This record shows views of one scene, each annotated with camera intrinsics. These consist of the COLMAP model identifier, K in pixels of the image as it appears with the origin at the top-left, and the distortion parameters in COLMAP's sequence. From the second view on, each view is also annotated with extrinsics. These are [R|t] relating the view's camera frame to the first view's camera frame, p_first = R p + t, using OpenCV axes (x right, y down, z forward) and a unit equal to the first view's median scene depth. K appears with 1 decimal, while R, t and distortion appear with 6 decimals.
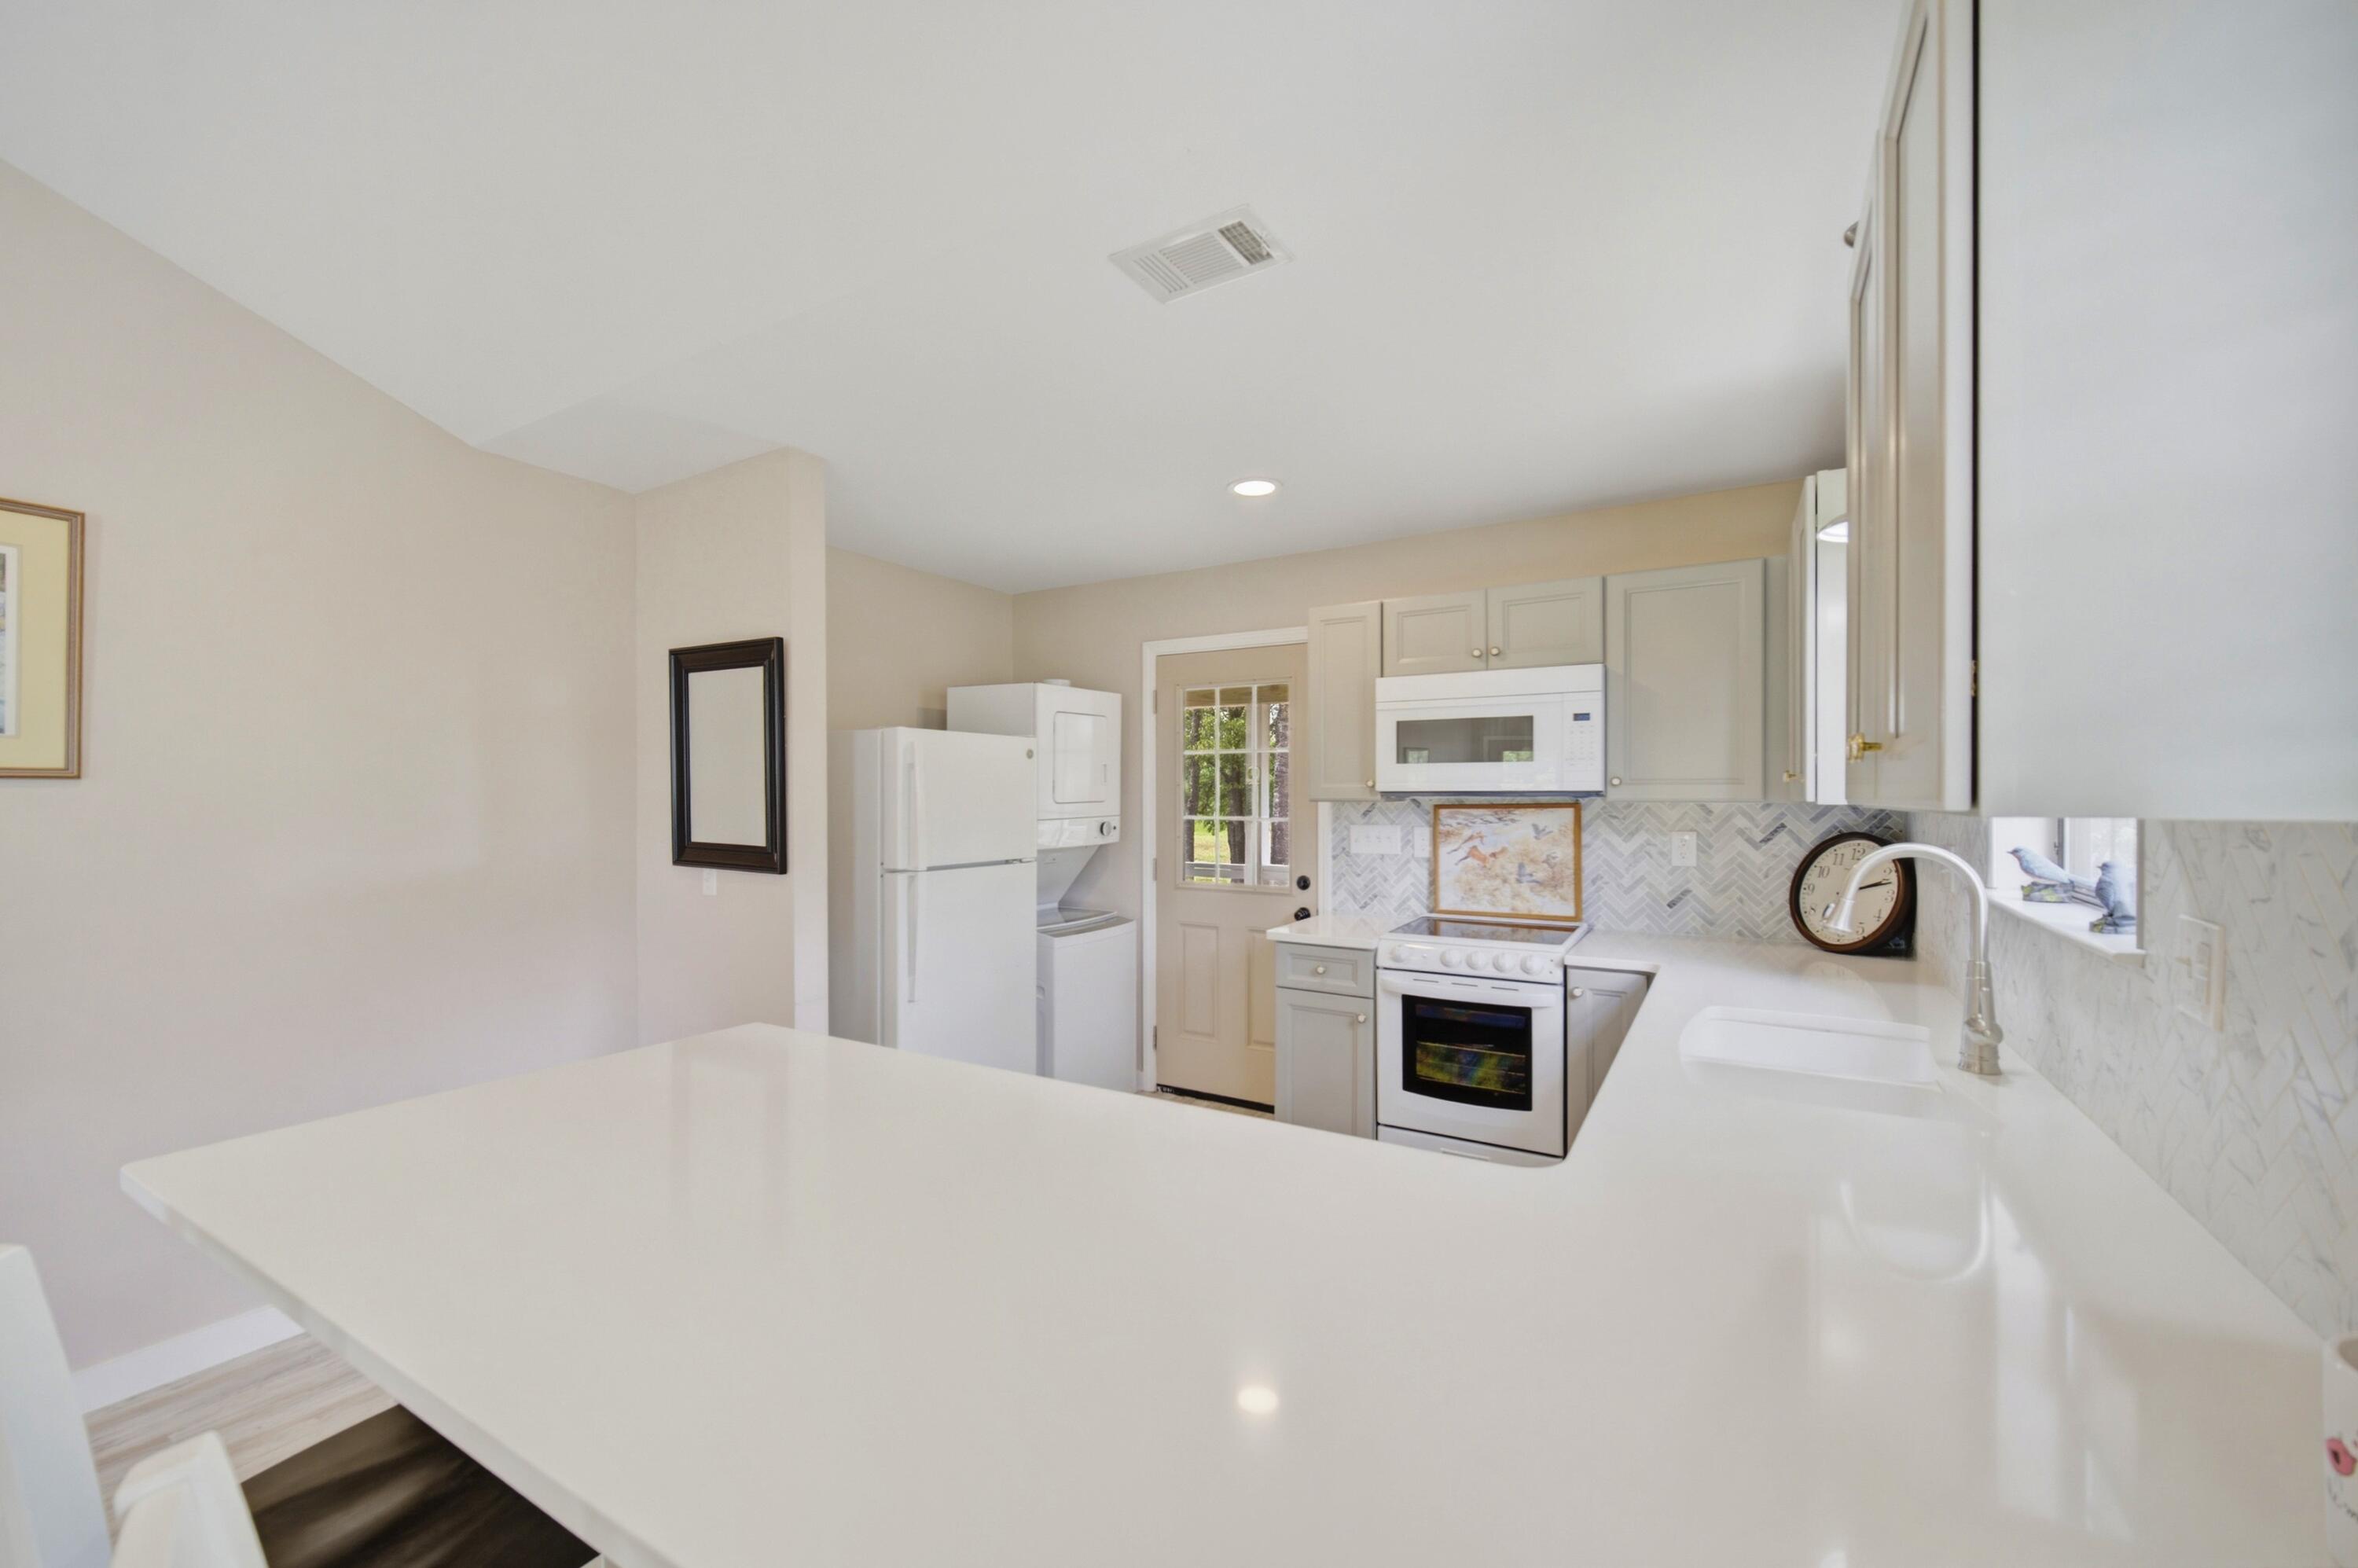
lens RADIAL K [[954.9, 0, 1179.0], [0, 954.9, 784.0], [0, 0, 1]] dist [0.001006, 0.000024]
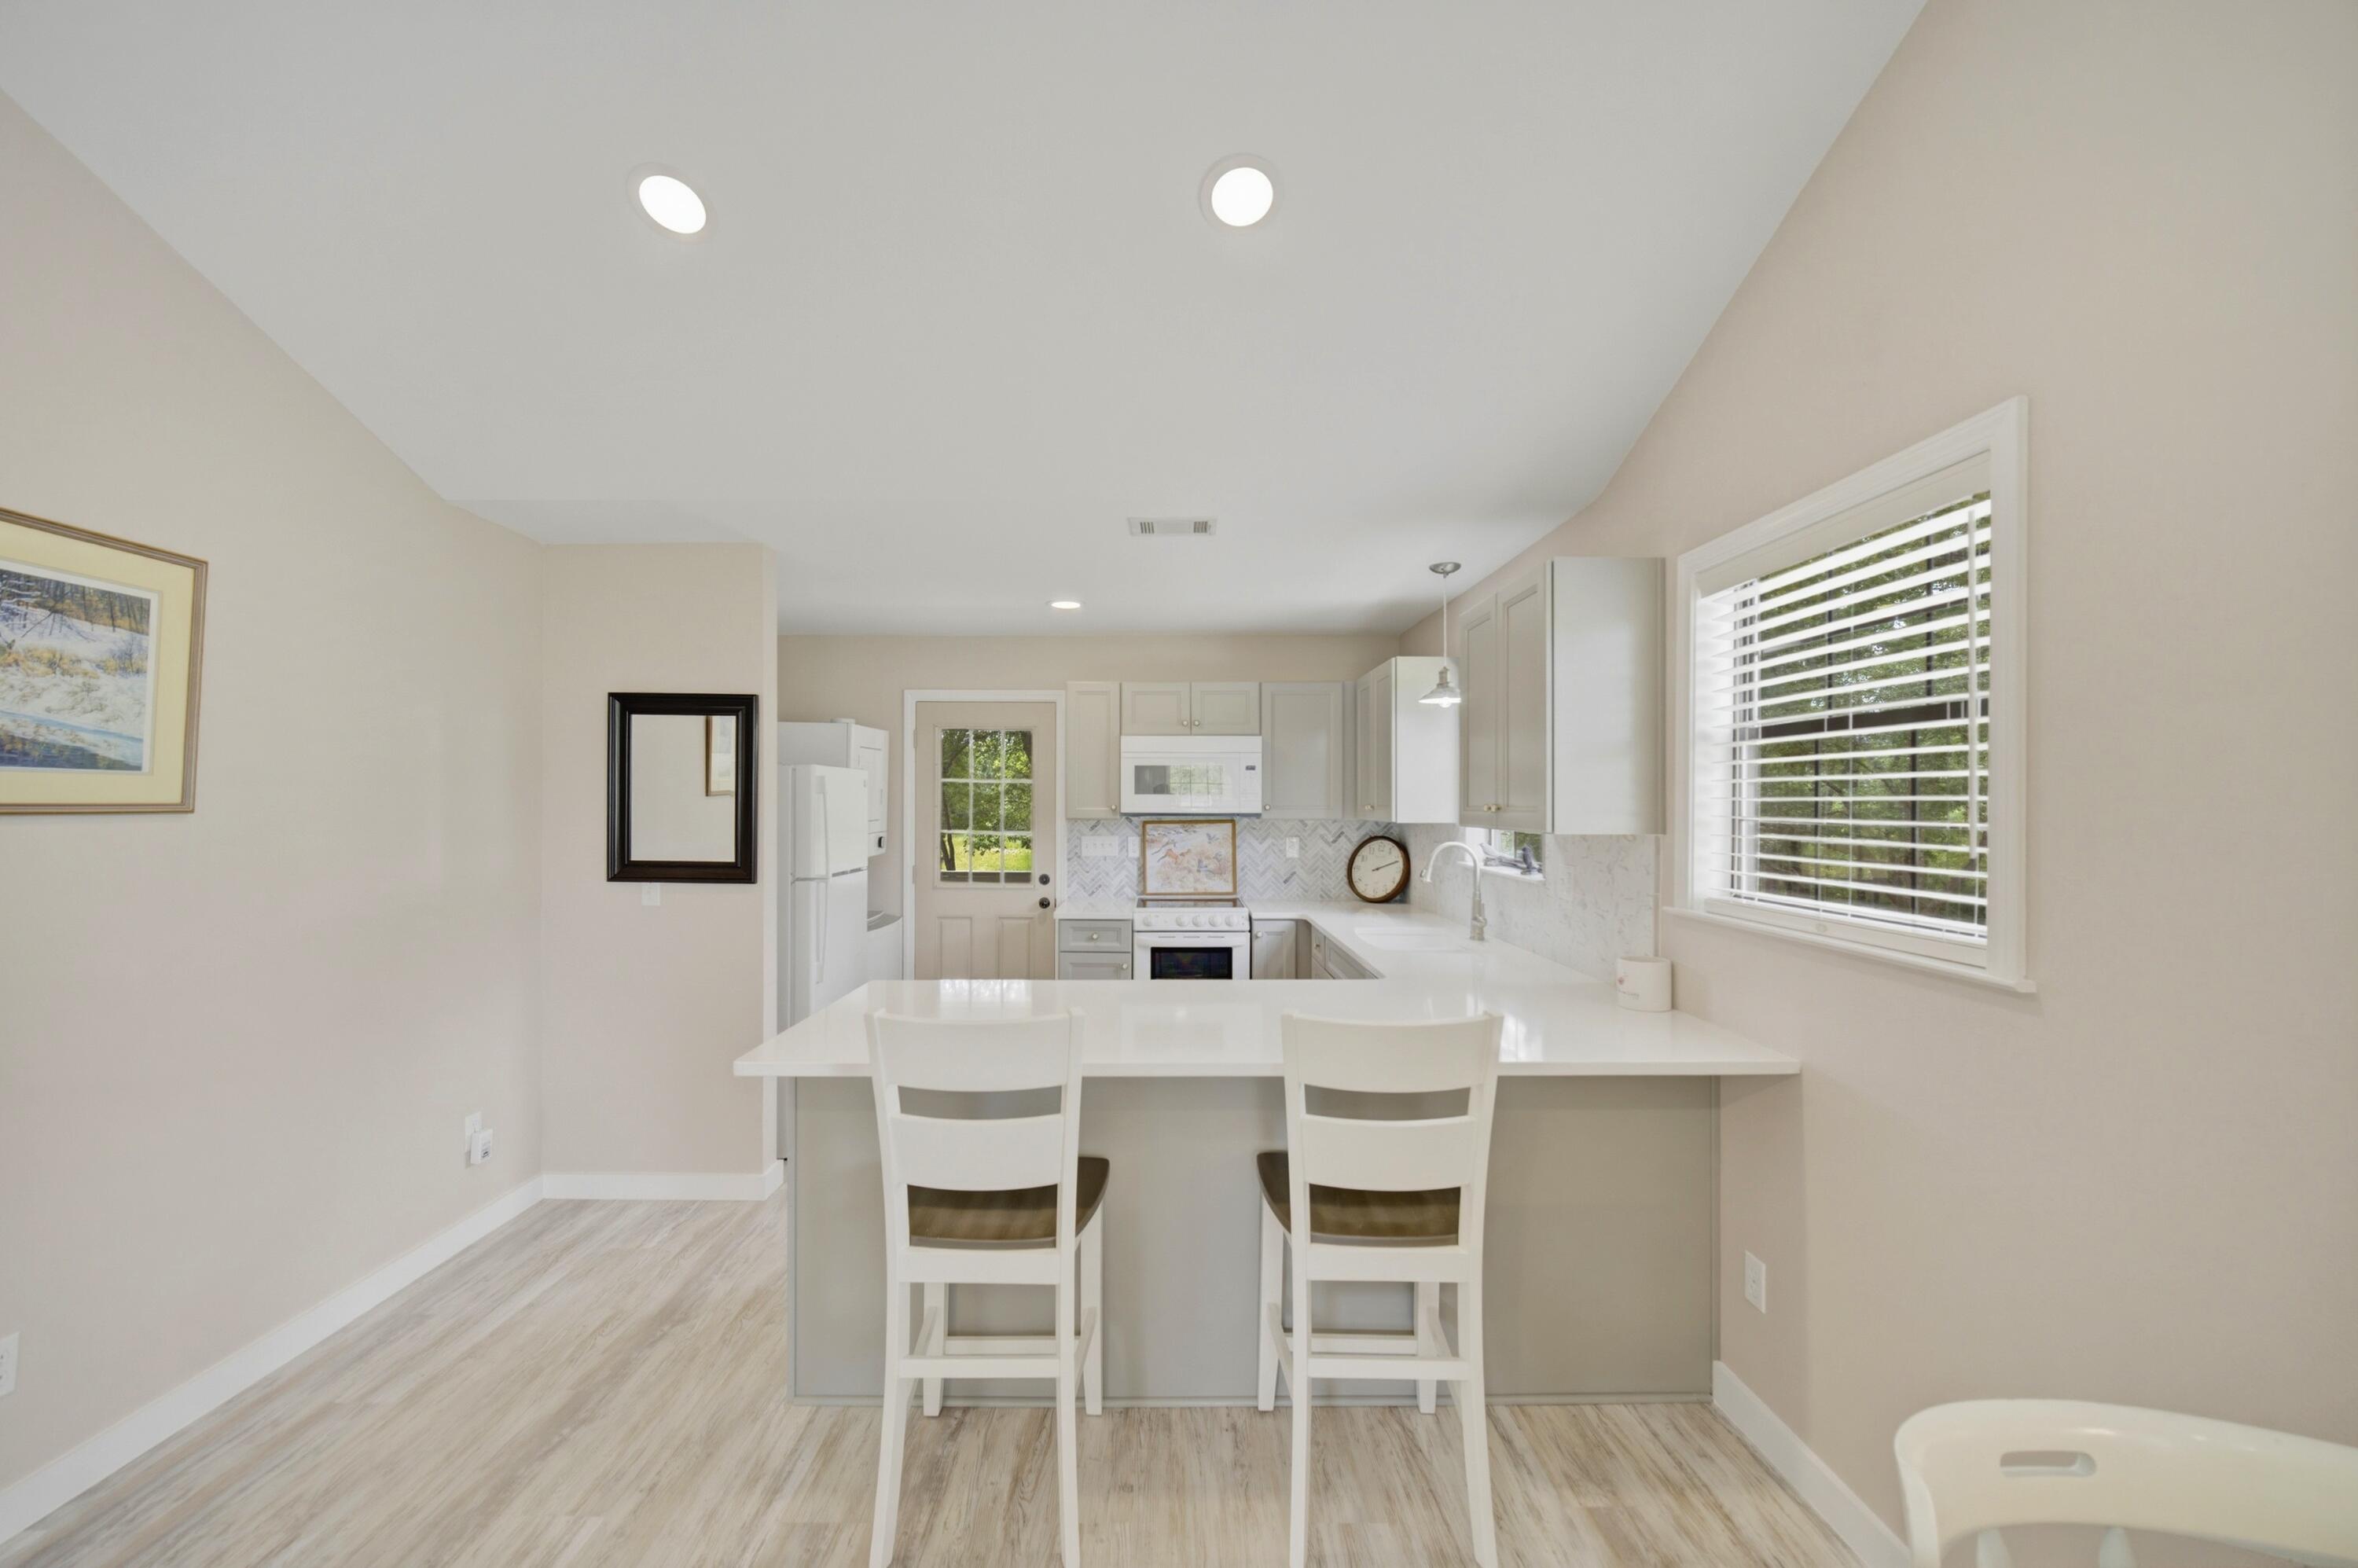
lens RADIAL K [[940.2, 0, 1179.0], [0, 940.2, 784.0], [0, 0, 1]] dist [-0.003022, -0.000006]
pose [[0.849533, 0.012962, 0.527376, -0.498777], [-0.008788, 0.999907, -0.010419, -0.023509], [-0.527462, 0.004216, 0.849568, -0.283447]]
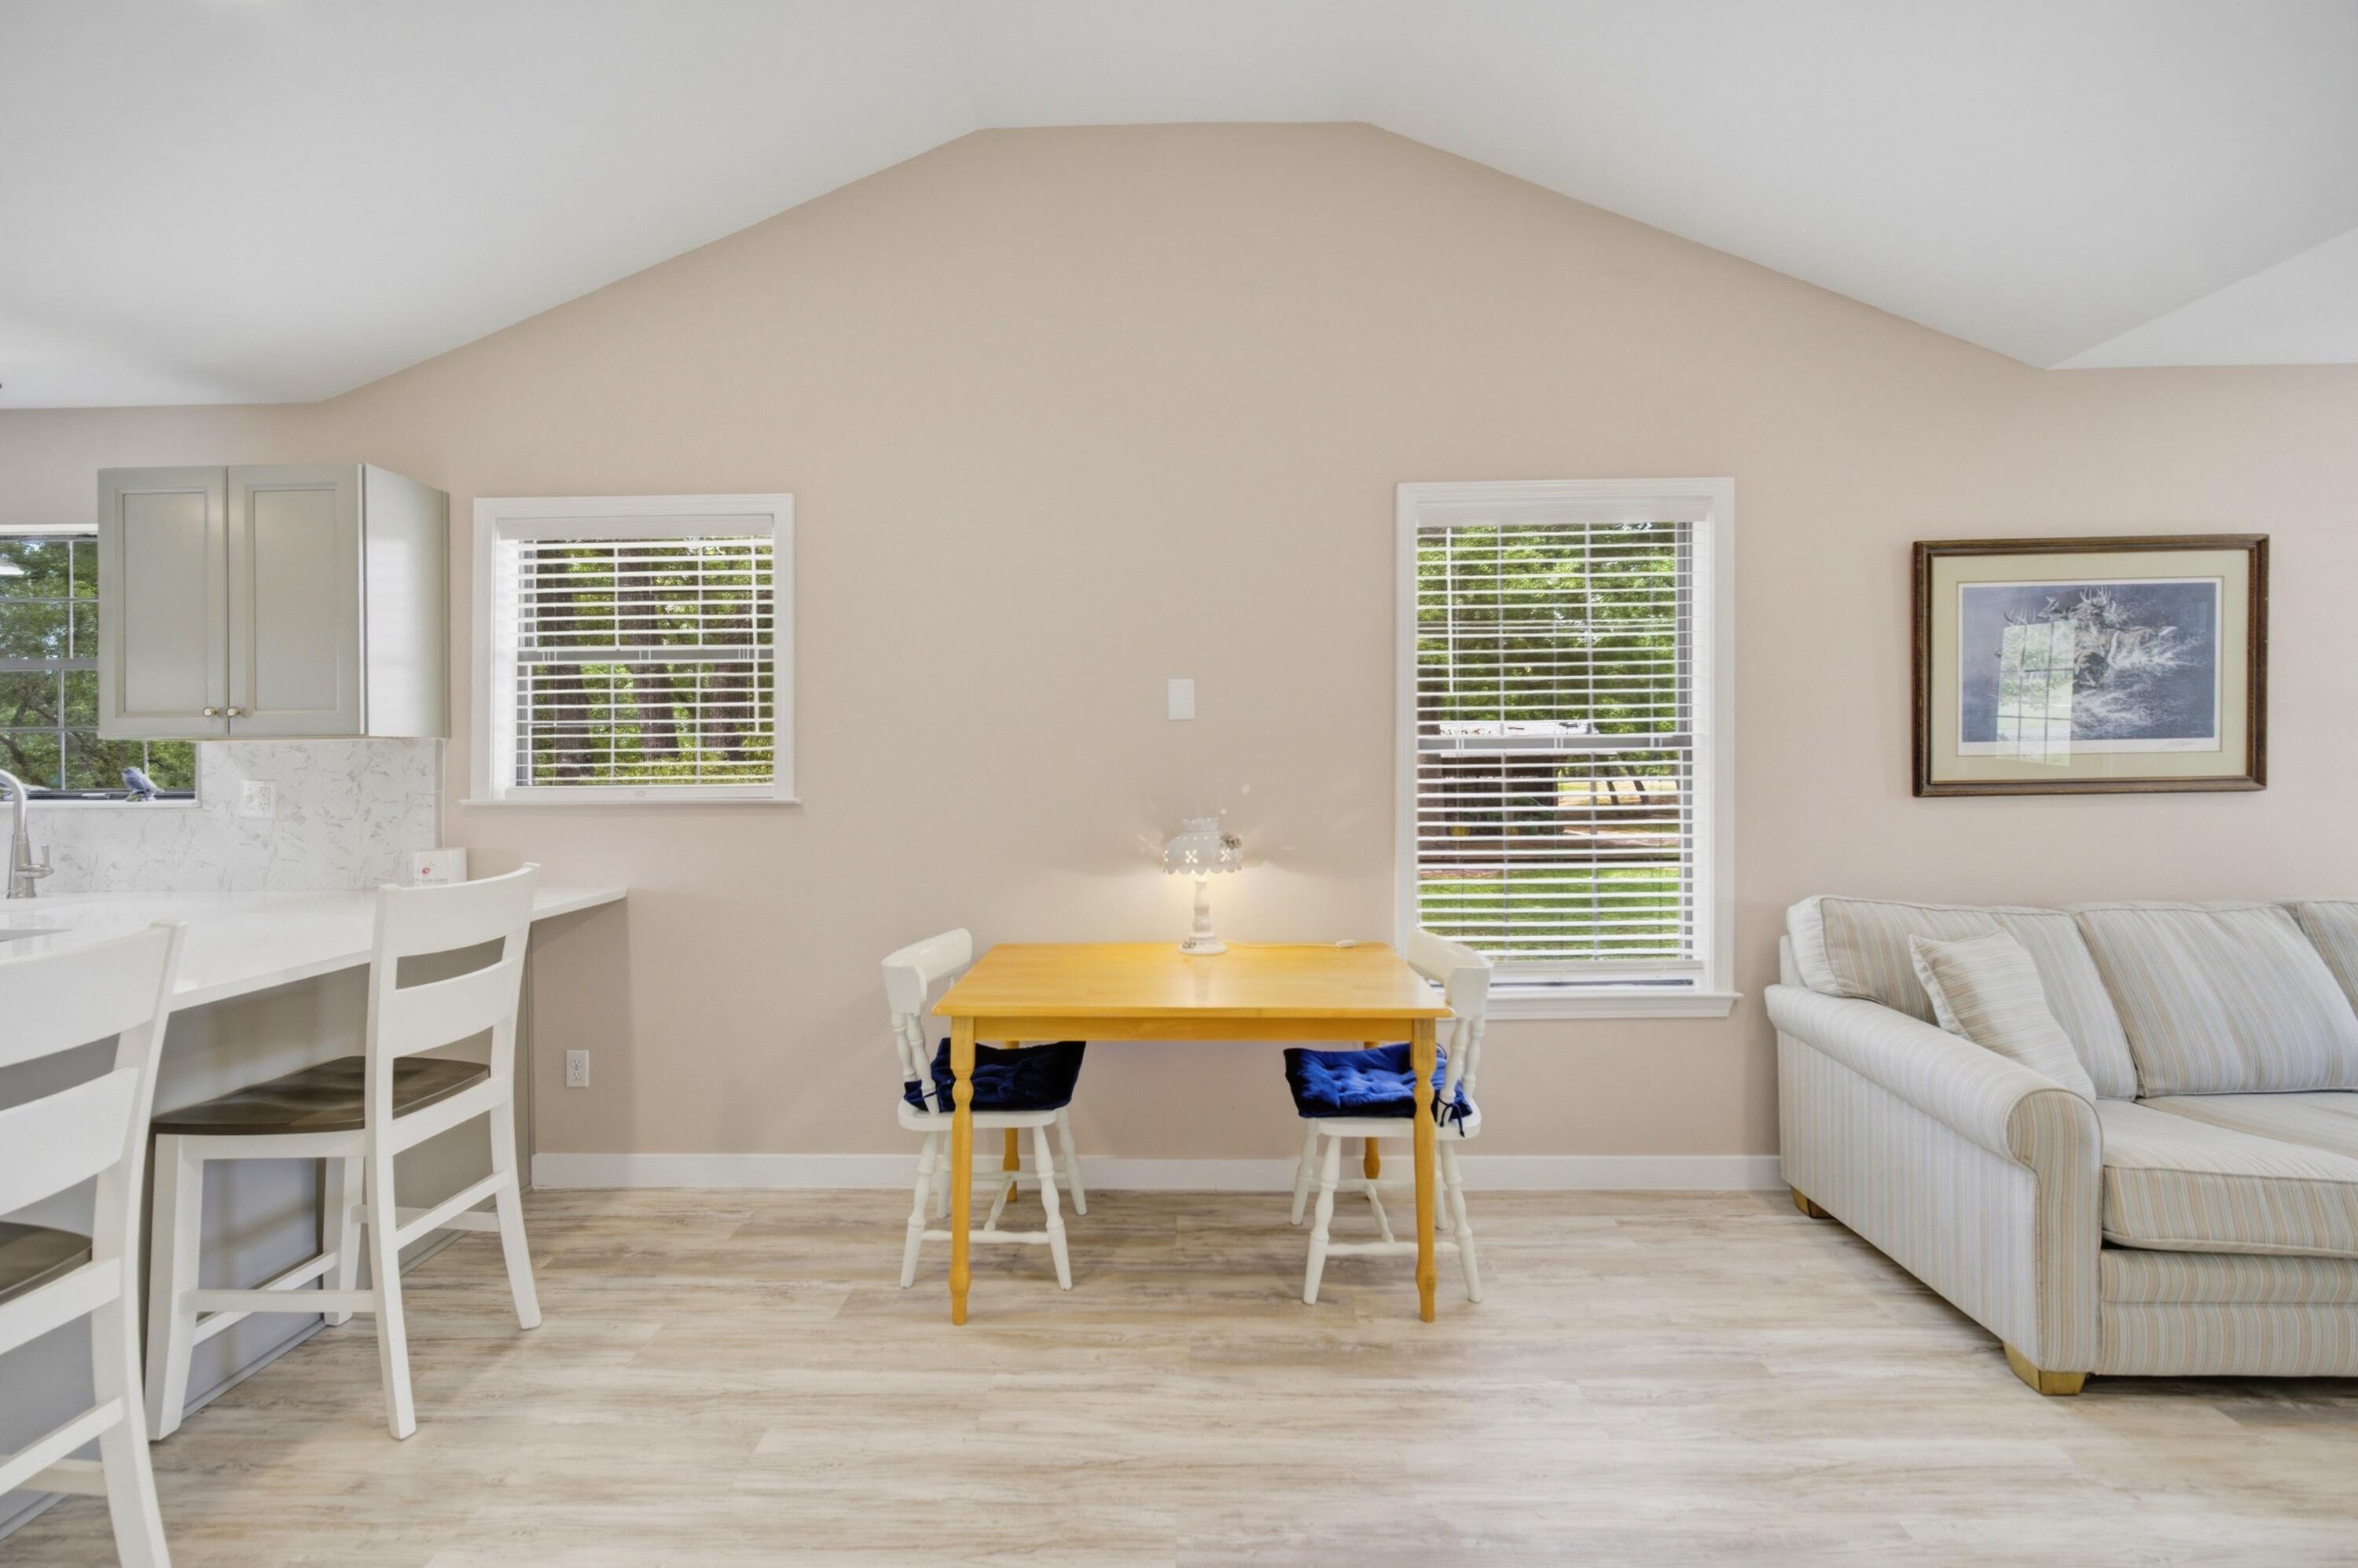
lens RADIAL K [[992.5, 0, 1156.7], [0, 992.5, 746.6], [0, 0, 1]] dist [0.002765, 0.000484]
pose [[-0.491608, 0.011810, 0.870736, -0.880386], [0.000341, 0.999911, -0.013369, 0.027540], [-0.870816, -0.006275, -0.491568, 0.050879]]
